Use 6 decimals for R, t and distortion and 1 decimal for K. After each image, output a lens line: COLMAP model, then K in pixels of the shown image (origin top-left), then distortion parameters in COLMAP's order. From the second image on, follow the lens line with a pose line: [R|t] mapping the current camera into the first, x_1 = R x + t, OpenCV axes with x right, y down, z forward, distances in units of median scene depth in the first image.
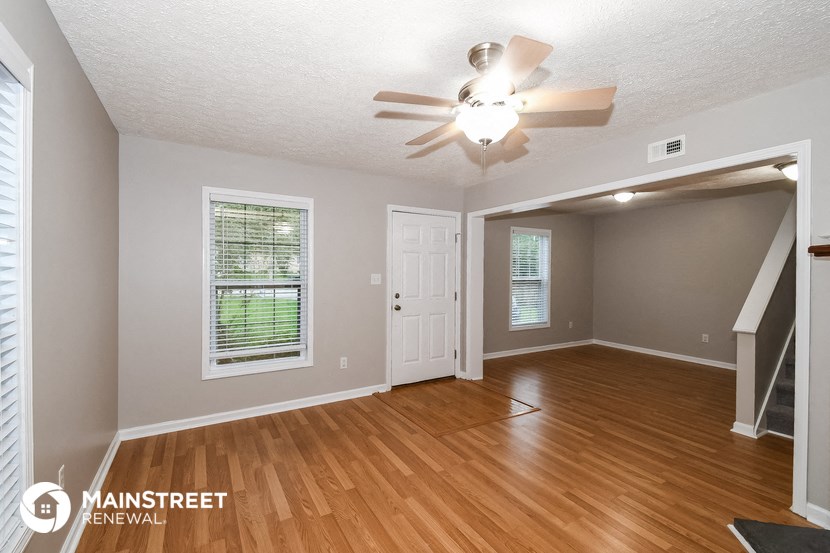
lens RADIAL K [[370.7, 0, 413.5], [0, 370.7, 276.3], [0, 0, 1]] dist [0.038382, -0.002786]
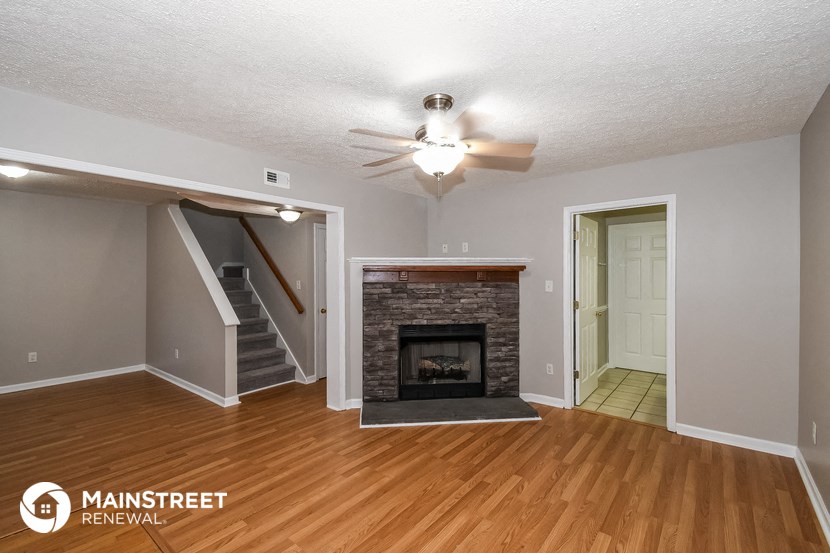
lens RADIAL K [[370.7, 0, 413.7], [0, 370.7, 273.9], [0, 0, 1]] dist [0.038382, -0.002786]
pose [[-0.345977, -0.006857, 0.938218, -0.586186], [0.007376, 0.999923, 0.010028, -0.037944], [-0.938214, 0.010390, -0.345900, 0.951062]]
